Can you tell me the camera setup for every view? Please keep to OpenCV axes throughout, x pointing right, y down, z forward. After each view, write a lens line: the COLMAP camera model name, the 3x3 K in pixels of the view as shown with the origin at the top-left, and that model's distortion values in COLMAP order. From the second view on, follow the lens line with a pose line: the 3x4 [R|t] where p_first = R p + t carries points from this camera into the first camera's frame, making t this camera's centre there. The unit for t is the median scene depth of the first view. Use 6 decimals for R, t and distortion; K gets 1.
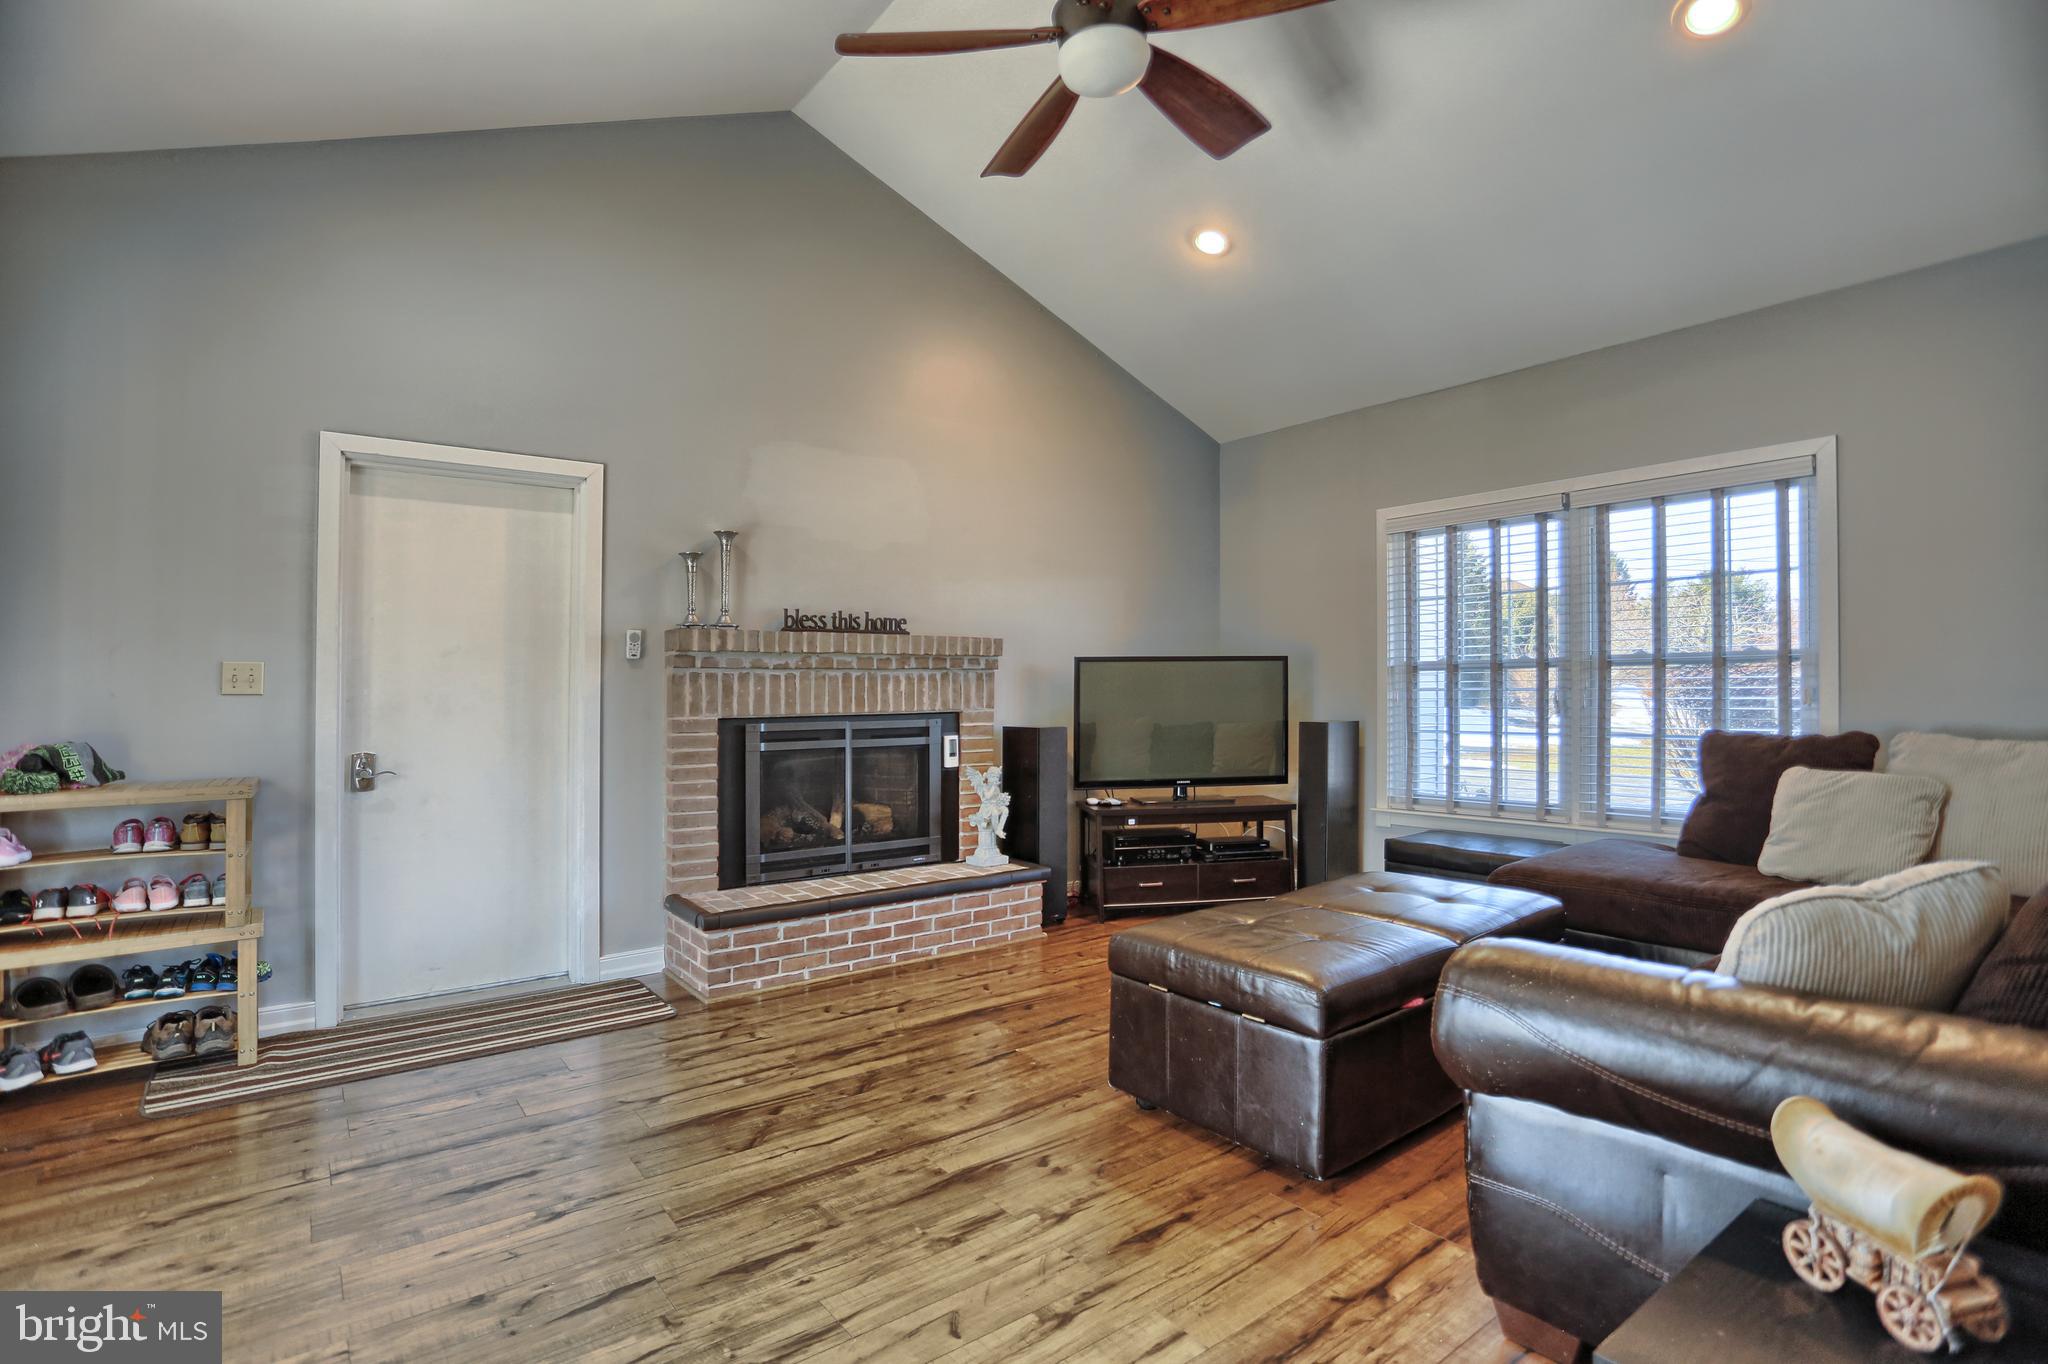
lens RADIAL K [[1009.6, 0, 1024.0], [0, 1009.6, 682.0], [0, 0, 1]] dist [-0.000294, 0.000059]
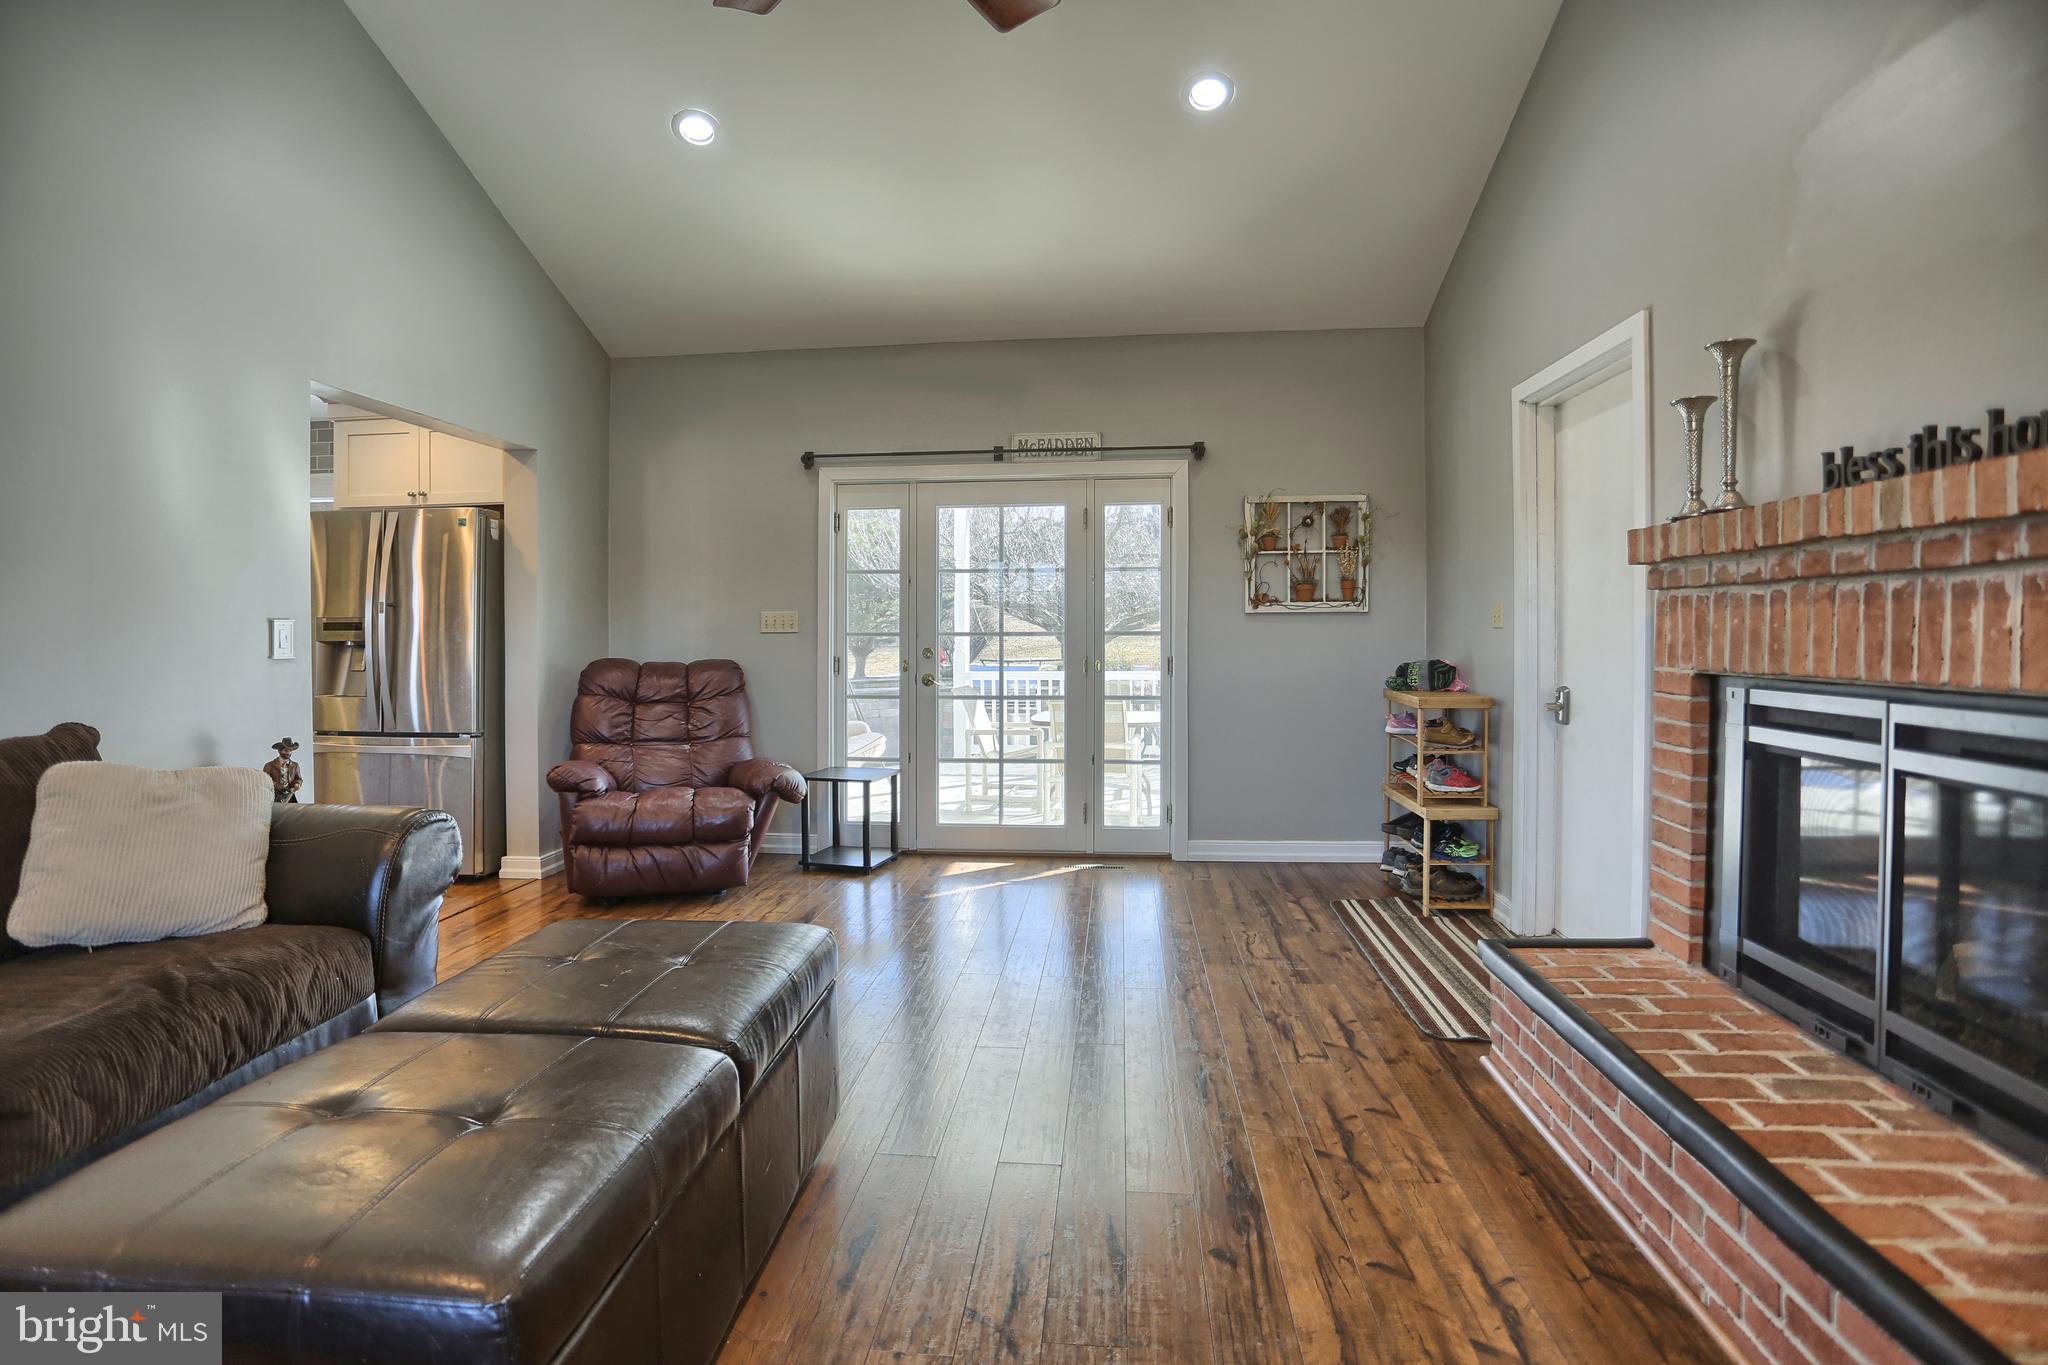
lens RADIAL K [[986.3, 0, 1022.6], [0, 986.3, 618.7], [0, 0, 1]] dist [-0.000395, -0.000040]
pose [[-0.664335, 0.001488, -0.747433, 0.375155], [0.015059, 0.999822, -0.011394, 0.005134], [0.747283, -0.018825, -0.664239, 1.071191]]
